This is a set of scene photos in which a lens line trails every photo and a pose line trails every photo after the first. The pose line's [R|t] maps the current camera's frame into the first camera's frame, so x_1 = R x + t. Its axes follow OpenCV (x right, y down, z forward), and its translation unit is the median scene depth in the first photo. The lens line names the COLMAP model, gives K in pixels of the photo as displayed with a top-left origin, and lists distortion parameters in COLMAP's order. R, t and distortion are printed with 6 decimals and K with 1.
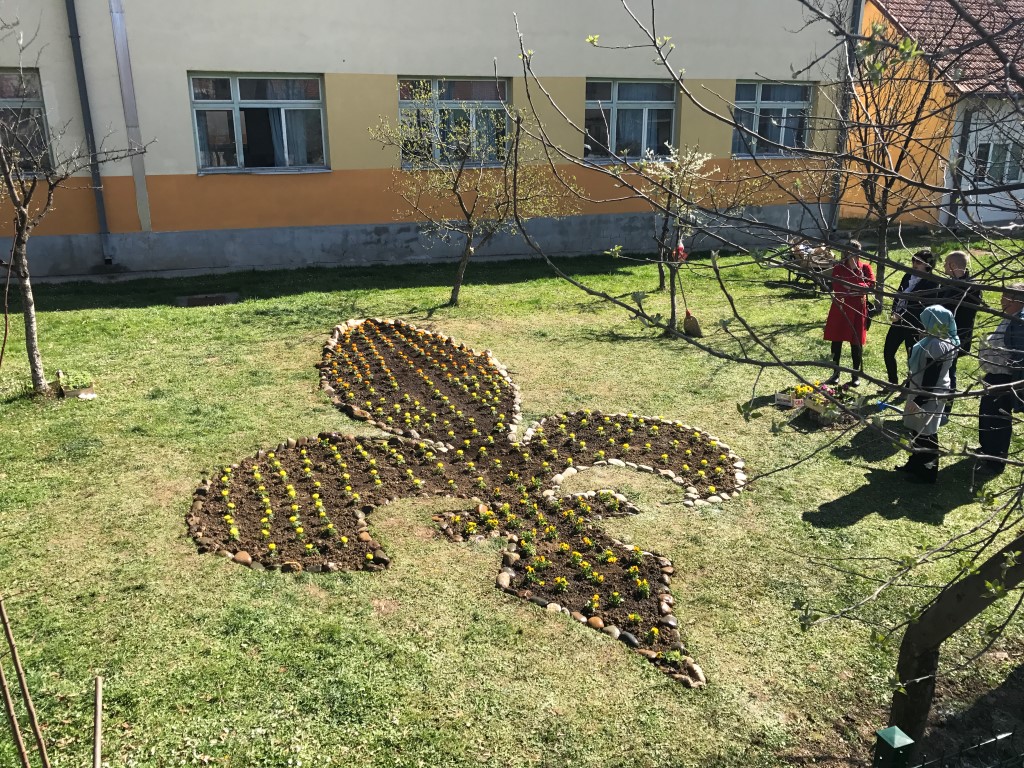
lens RADIAL K [[836.7, 0, 512.0], [0, 836.7, 384.0], [0, 0, 1]] dist [0.004382, -0.000699]
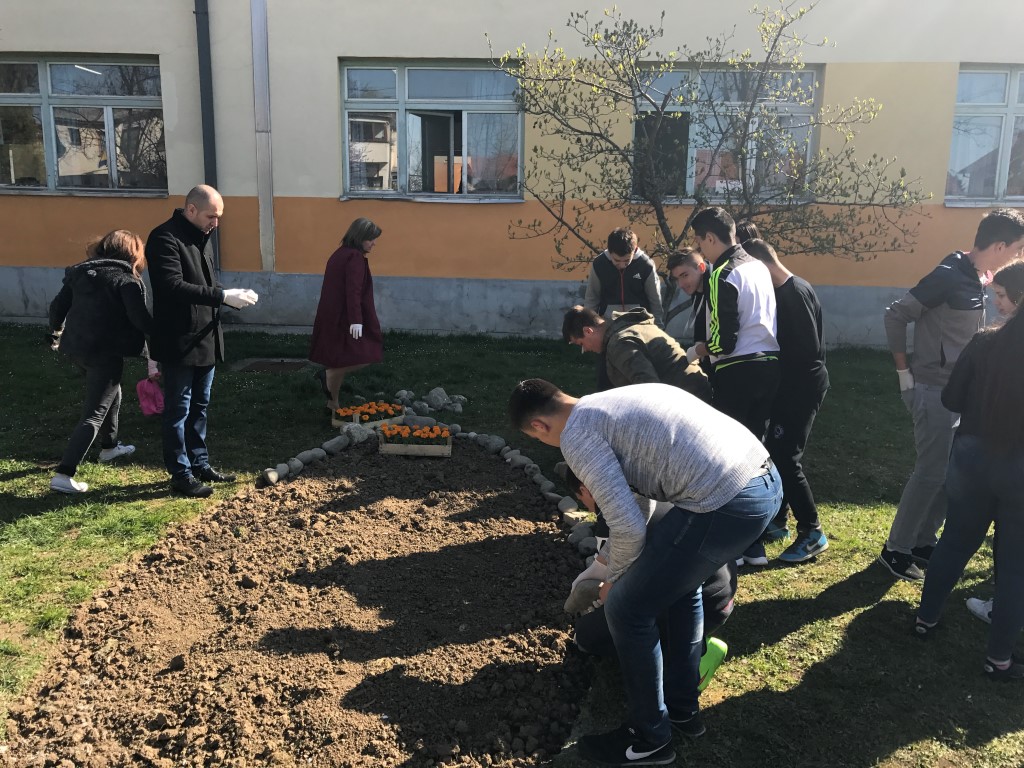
lens RADIAL K [[836.7, 0, 512.0], [0, 836.7, 384.0], [0, 0, 1]] dist [0.004382, -0.000699]
pose [[0.912197, 0.101177, -0.397064, 0.064148], [-0.138730, 0.988065, -0.066940, -0.061419], [0.385552, 0.116148, 0.915347, 0.398438]]
